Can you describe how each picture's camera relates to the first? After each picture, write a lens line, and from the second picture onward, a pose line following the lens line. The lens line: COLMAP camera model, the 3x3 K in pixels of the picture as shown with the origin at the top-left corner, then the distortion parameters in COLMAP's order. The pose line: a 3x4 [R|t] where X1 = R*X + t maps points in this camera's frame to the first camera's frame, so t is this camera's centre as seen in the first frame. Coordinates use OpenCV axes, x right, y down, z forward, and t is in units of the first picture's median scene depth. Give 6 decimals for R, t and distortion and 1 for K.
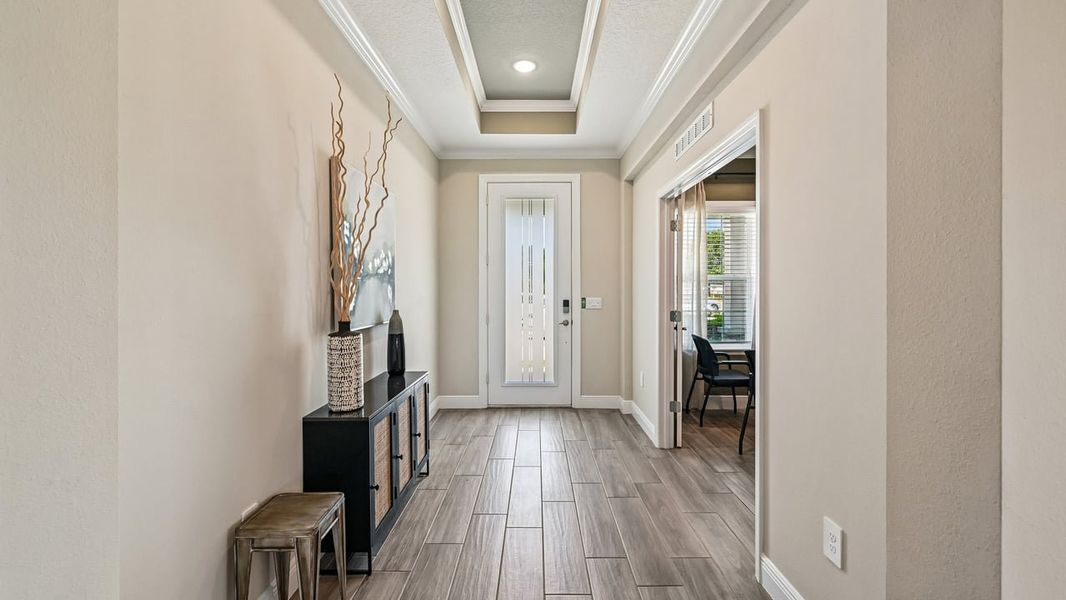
lens RADIAL K [[429.2, 0, 534.7], [0, 429.2, 292.4], [0, 0, 1]] dist [0.000813, 0.000071]
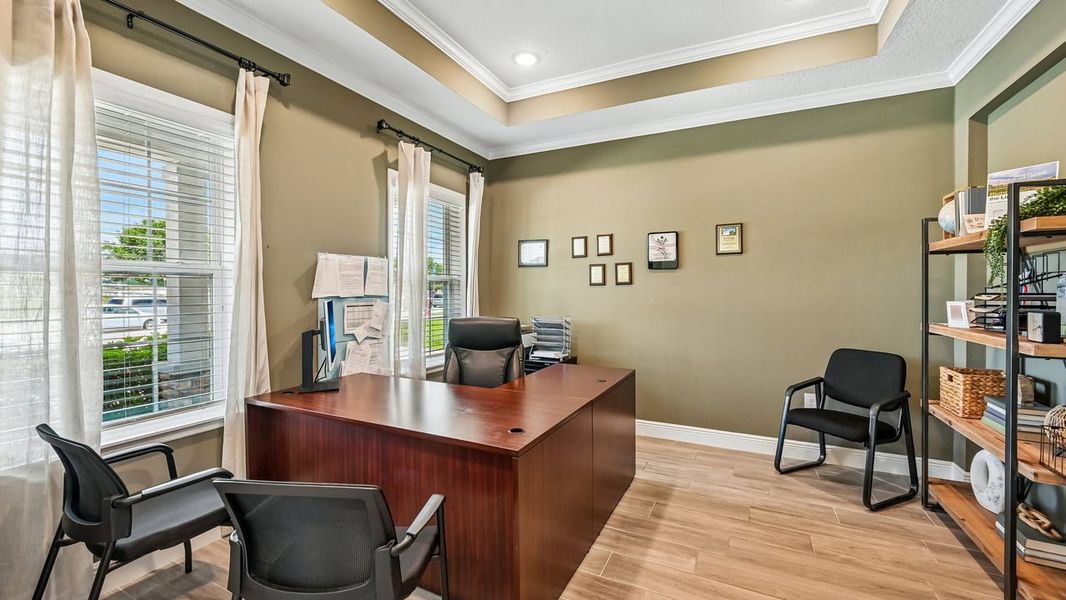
lens RADIAL K [[429.2, 0, 537.0], [0, 429.2, 294.3], [0, 0, 1]] dist [0.000813, 0.000071]
pose [[0.442930, -0.009029, 0.896511, 0.228679], [0.014197, 0.999895, 0.003057, -0.002158], [-0.896444, 0.011374, 0.443011, 0.475295]]
